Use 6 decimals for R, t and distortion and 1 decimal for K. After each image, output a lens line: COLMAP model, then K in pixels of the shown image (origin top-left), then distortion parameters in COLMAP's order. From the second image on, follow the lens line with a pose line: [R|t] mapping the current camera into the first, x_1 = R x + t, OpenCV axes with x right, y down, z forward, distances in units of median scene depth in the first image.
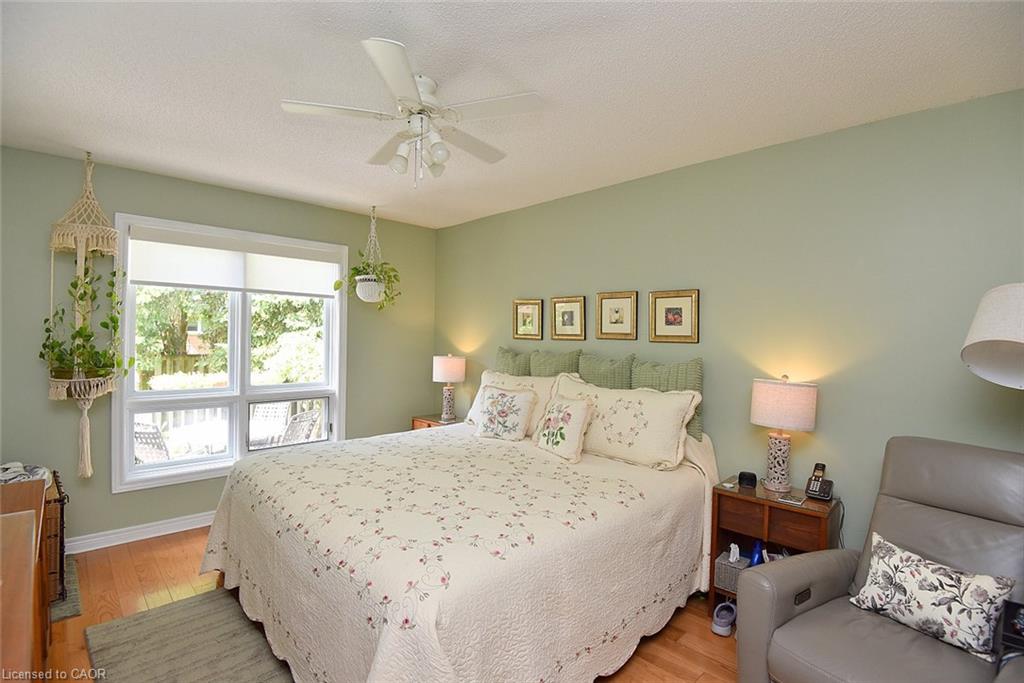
lens RADIAL K [[486.8, 0, 514.1], [0, 486.8, 336.4], [0, 0, 1]] dist [-0.007032, -0.026447]
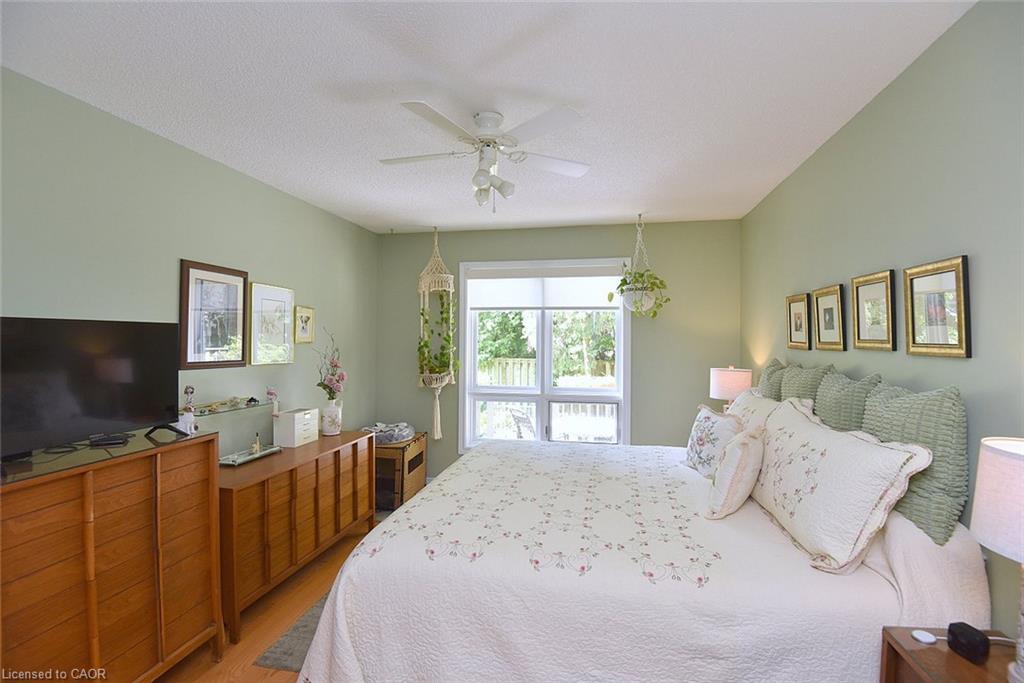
lens RADIAL K [[494.6, 0, 516.6], [0, 494.6, 338.2], [0, 0, 1]] dist [-0.005224, -0.026405]
pose [[0.549601, -0.014661, -0.835299, 0.449403], [0.004883, 0.999885, -0.014337, -0.002425], [0.835413, 0.003801, 0.549609, 0.260317]]
